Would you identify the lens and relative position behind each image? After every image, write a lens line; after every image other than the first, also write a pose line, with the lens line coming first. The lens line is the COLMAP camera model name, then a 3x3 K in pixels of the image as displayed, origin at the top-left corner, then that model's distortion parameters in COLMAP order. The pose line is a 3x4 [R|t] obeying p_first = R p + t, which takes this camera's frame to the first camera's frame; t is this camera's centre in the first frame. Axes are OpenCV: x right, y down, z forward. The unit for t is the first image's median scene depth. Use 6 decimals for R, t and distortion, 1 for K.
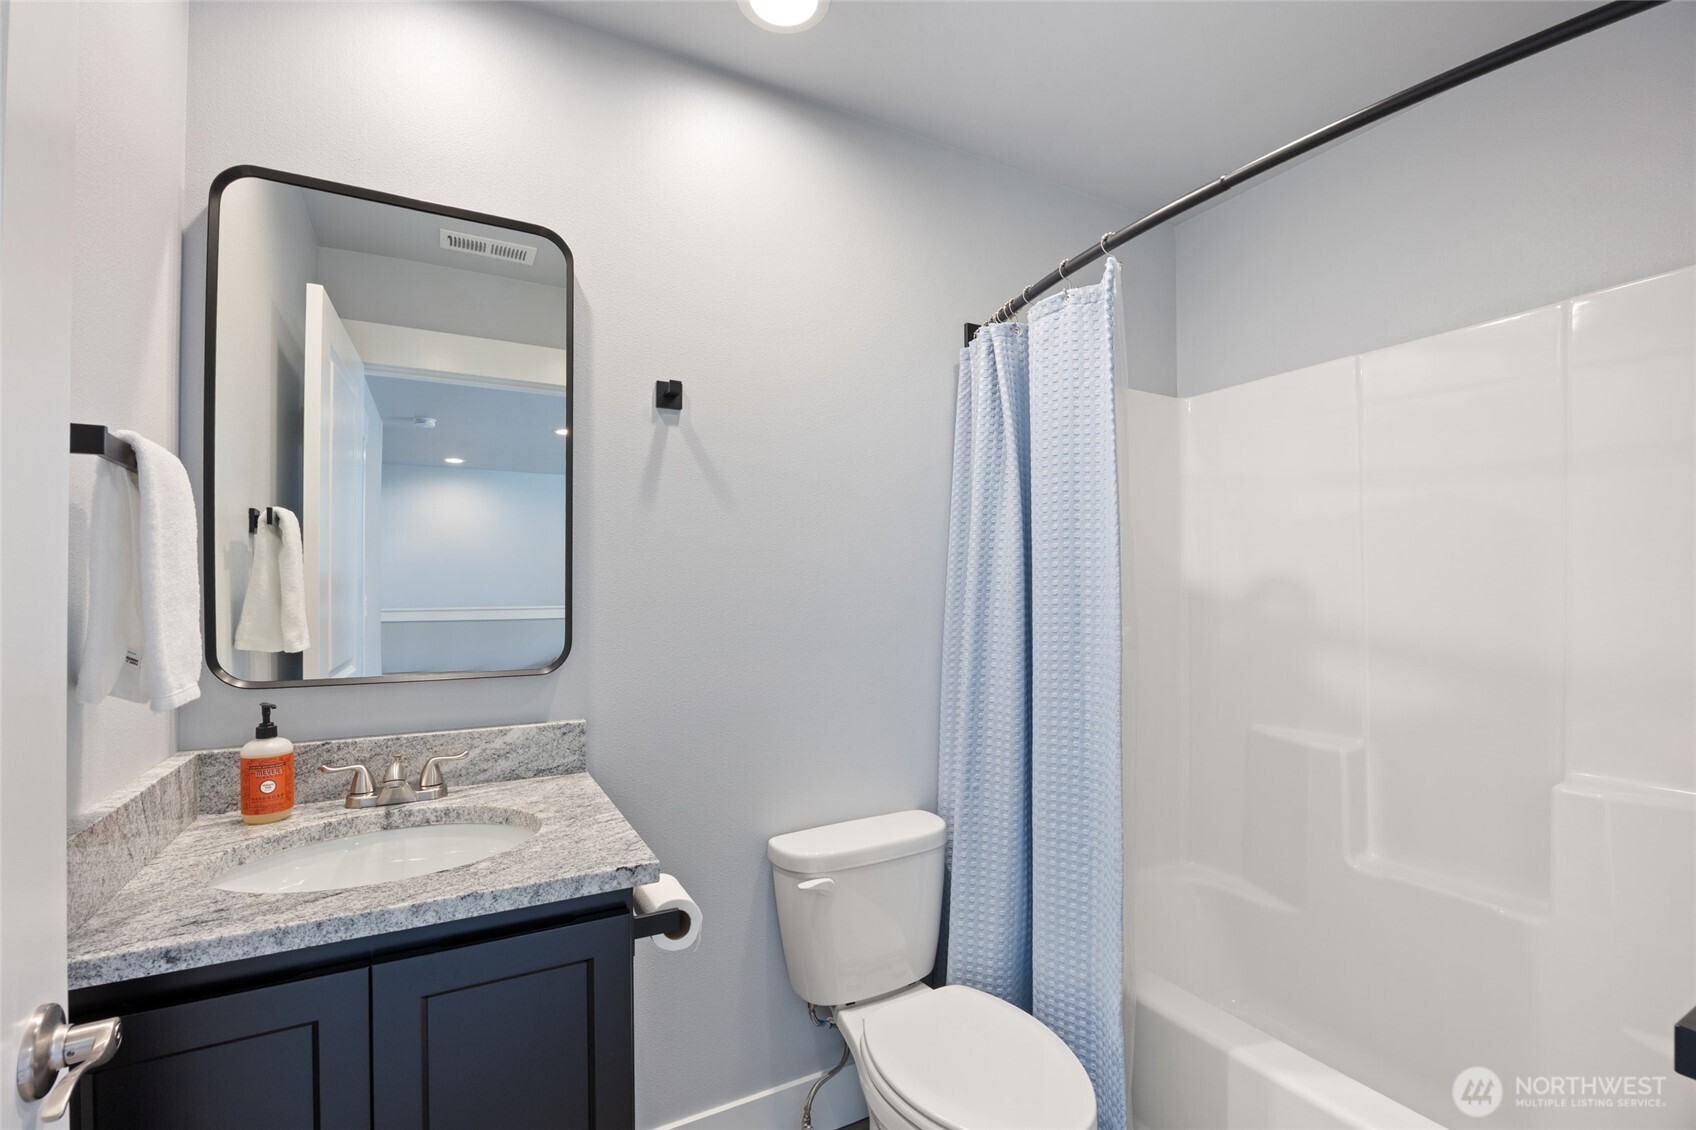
lens RADIAL K [[756.3, 0, 848.0], [0, 756.3, 565.0], [0, 0, 1]] dist [-0.002431, 0.000083]
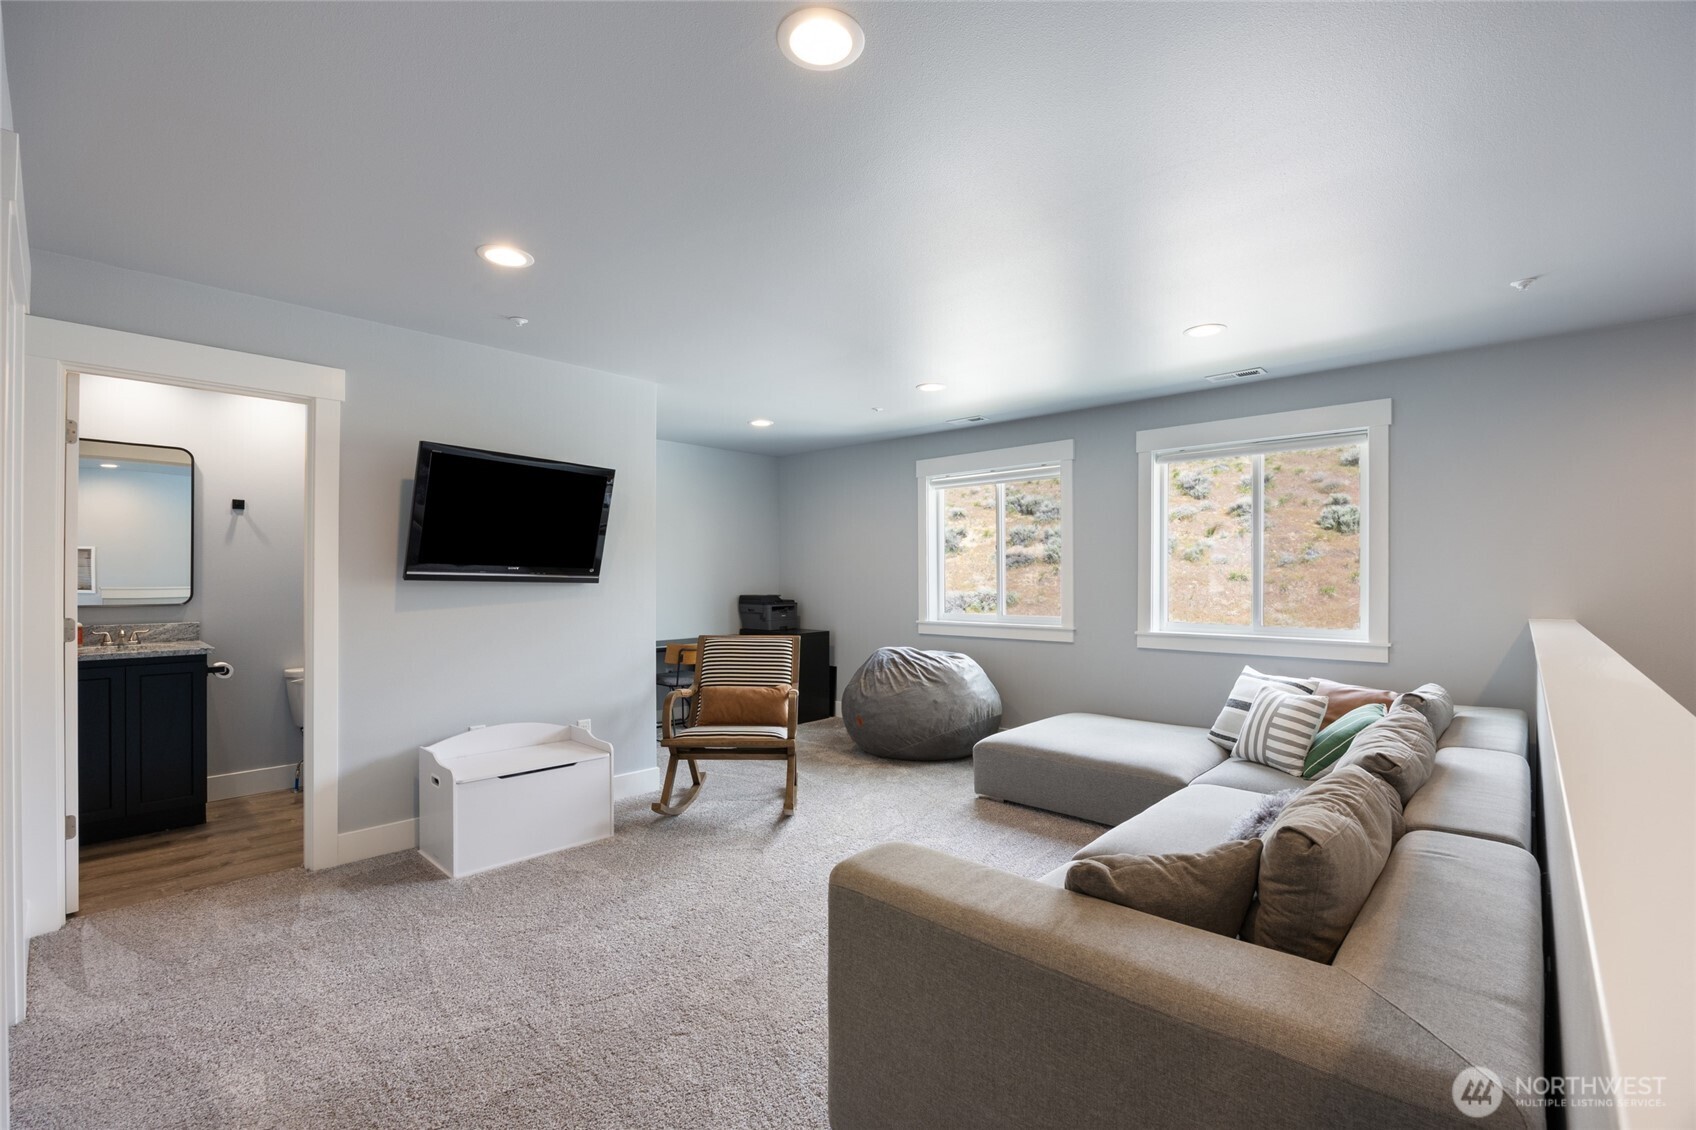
lens RADIAL K [[737.1, 0, 848.0], [0, 737.1, 565.0], [0, 0, 1]] dist [-0.010832, 0.000377]
pose [[0.948862, 0.005928, 0.315634, 1.466555], [-0.008839, 0.999931, 0.007792, -0.069120], [-0.315566, -0.010183, 0.948849, -3.169868]]
